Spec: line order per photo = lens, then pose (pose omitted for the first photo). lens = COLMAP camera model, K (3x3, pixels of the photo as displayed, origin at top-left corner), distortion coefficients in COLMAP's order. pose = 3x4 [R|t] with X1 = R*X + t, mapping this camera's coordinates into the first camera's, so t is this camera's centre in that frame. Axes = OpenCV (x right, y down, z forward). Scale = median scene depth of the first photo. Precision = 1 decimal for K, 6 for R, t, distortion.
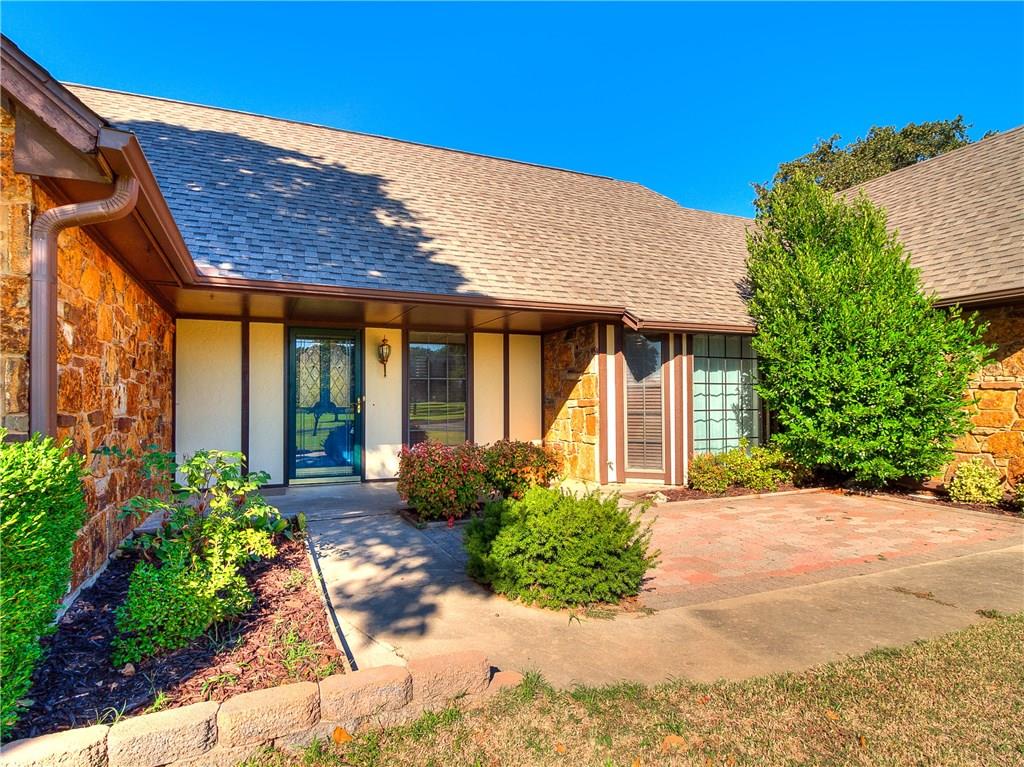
lens RADIAL K [[554.1, 0, 510.5], [0, 554.1, 378.5], [0, 0, 1]] dist [0.001532, -0.000064]
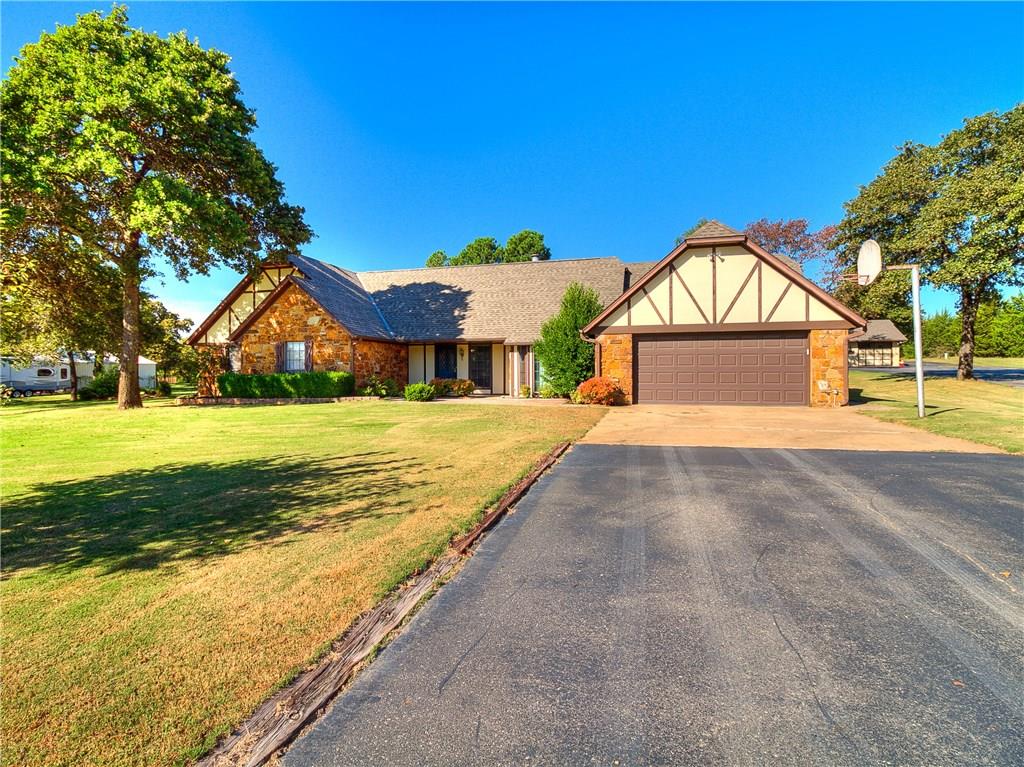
lens RADIAL K [[554.1, 0, 510.5], [0, 554.1, 378.5], [0, 0, 1]] dist [0.001532, -0.000064]
pose [[0.765374, 0.011415, -0.643484, 2.046446], [0.021272, 0.998848, 0.043020, -0.032188], [0.643234, -0.046615, 0.764249, -1.240693]]
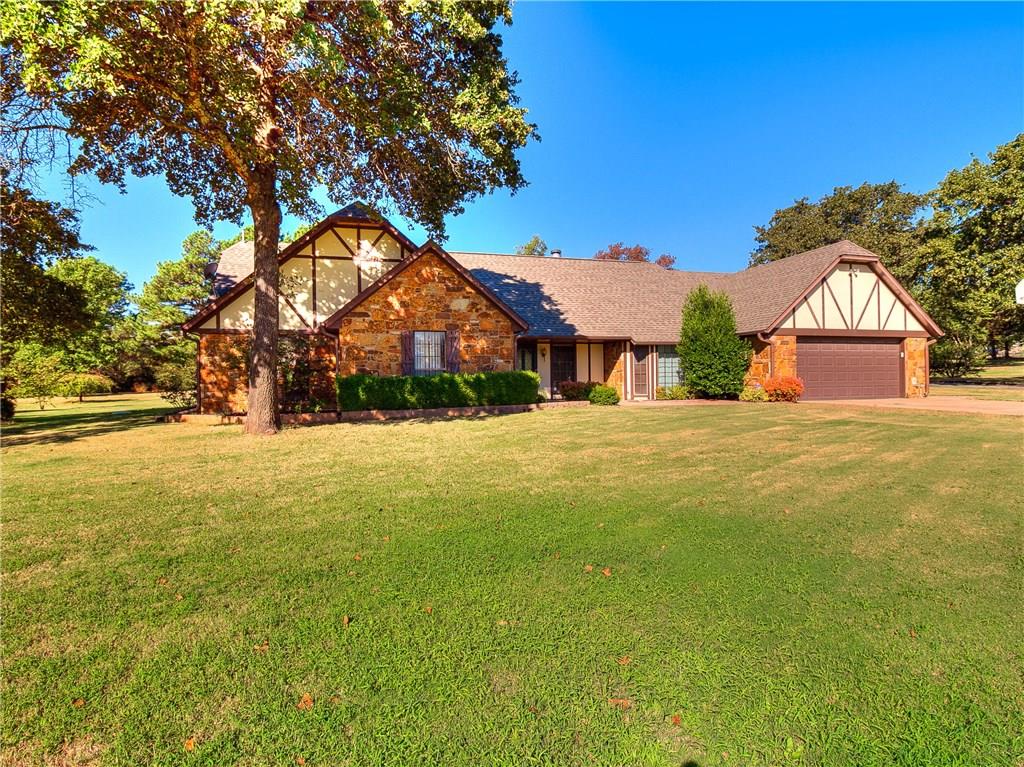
lens RADIAL K [[554.1, 0, 510.5], [0, 554.1, 378.5], [0, 0, 1]] dist [0.001532, -0.000064]
pose [[0.991436, -0.007139, -0.130400, -0.039910], [0.010940, 0.999535, 0.028452, 0.000183], [0.130136, -0.029635, 0.991053, -1.799653]]
